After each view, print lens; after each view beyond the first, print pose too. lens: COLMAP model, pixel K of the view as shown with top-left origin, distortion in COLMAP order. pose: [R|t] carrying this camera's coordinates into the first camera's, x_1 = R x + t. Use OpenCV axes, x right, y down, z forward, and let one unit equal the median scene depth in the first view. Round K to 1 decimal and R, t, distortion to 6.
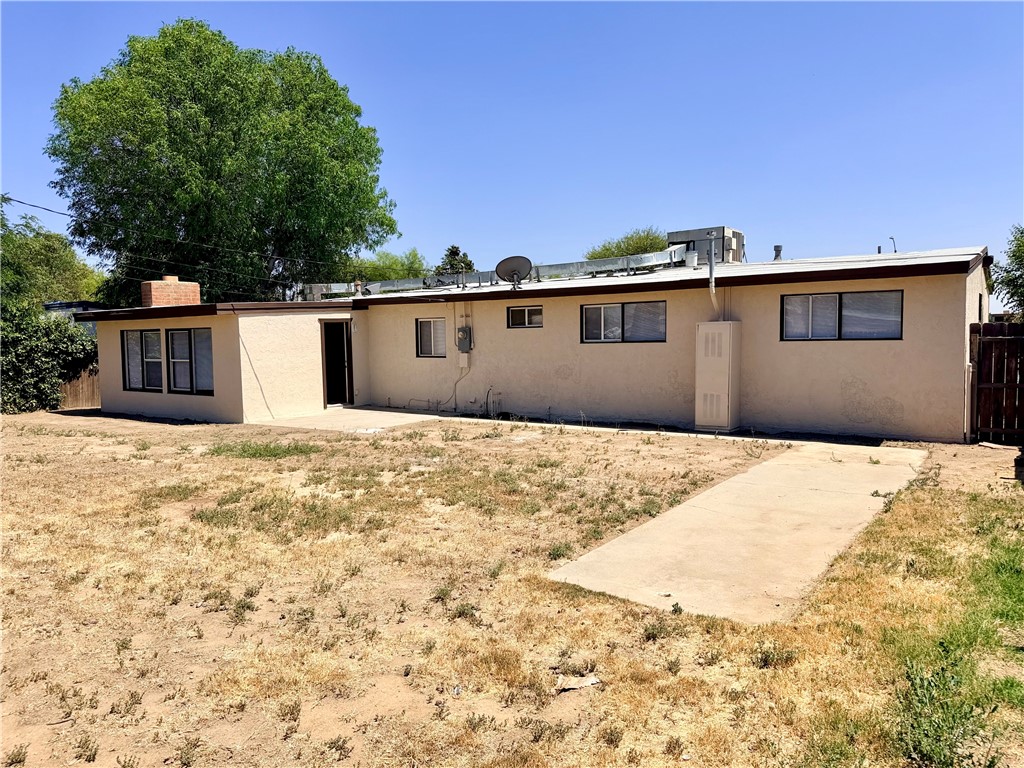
lens RADIAL K [[716.8, 0, 514.3], [0, 716.8, 384.0], [0, 0, 1]] dist [0.045349, -0.058483]
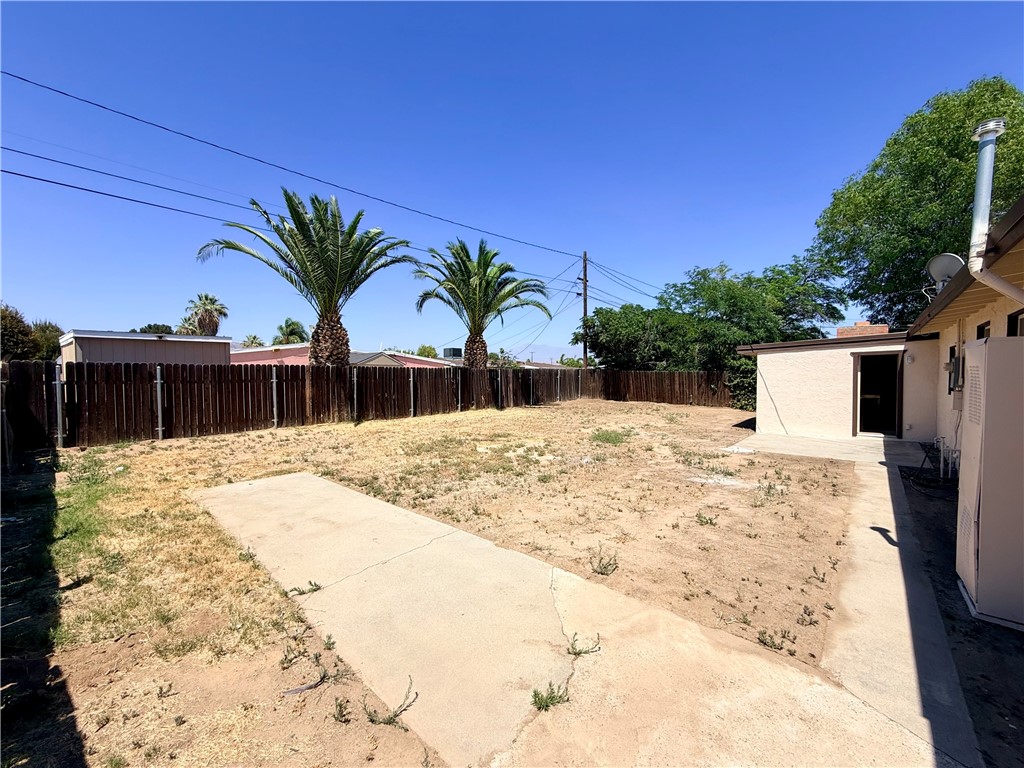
lens RADIAL K [[409.3, 0, 509.6], [0, 409.3, 382.9], [0, 0, 1]] dist [-0.000879, -0.000212]
pose [[-0.114256, 0.039625, -0.992661, 0.519622], [-0.062640, 0.996929, 0.047005, -0.053162], [0.991475, 0.067551, -0.111423, 0.719389]]
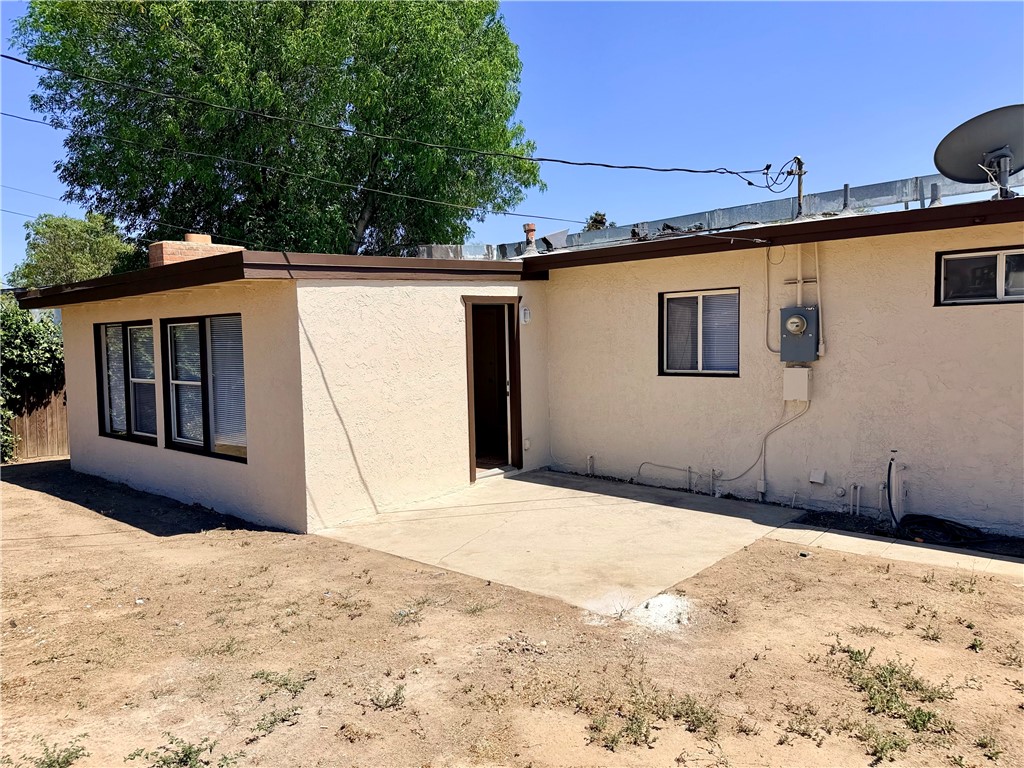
lens RADIAL K [[716.8, 0, 511.8], [0, 716.8, 386.0], [0, 0, 1]] dist [0.045349, -0.058483]
pose [[0.994141, 0.002670, -0.108059, -0.240765], [-0.002875, 0.999994, -0.001736, -0.038211], [0.108054, 0.002037, 0.994143, 0.679535]]
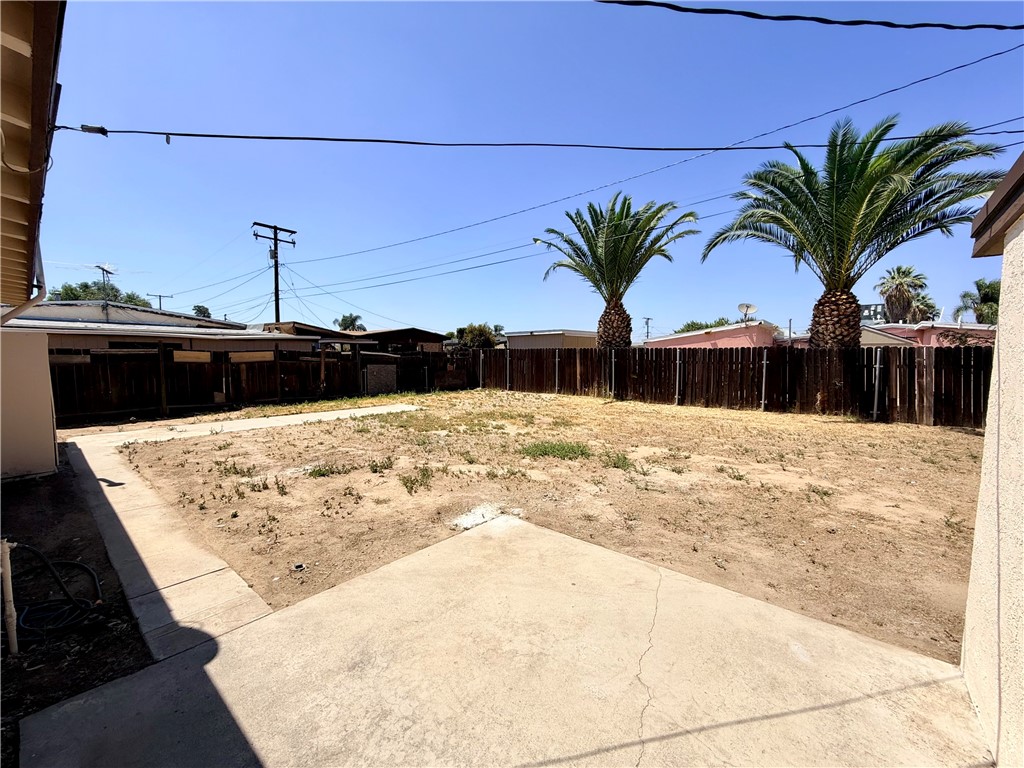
lens RADIAL K [[409.3, 0, 513.7], [0, 409.3, 389.7], [0, 0, 1]] dist [-0.000879, -0.000212]
pose [[-0.996317, 0.004118, 0.085653, -0.265028], [0.016793, 0.988875, 0.147795, -0.078654], [-0.084091, 0.148689, -0.985302, 1.338123]]
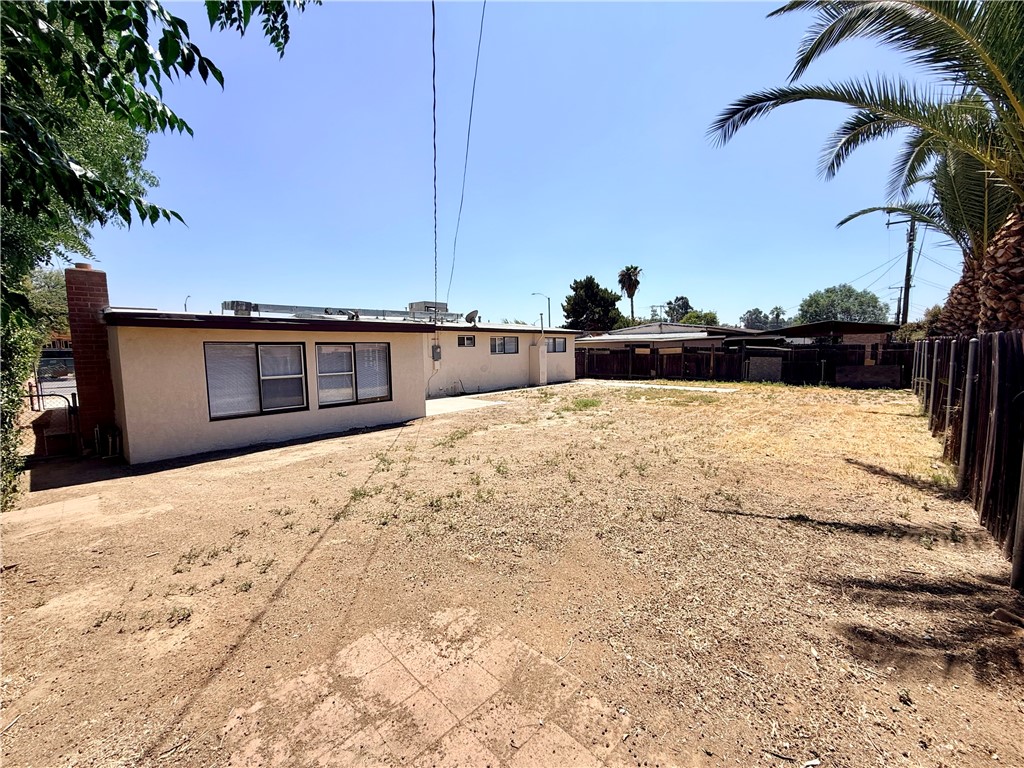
lens RADIAL K [[409.3, 0, 512.7], [0, 409.3, 385.9], [0, 0, 1]] dist [-0.000879, -0.000212]
pose [[0.147027, -0.075315, 0.986261, -1.232531], [0.078334, 0.994852, 0.064294, -0.041069], [-0.986026, 0.067805, 0.152170, 0.841735]]
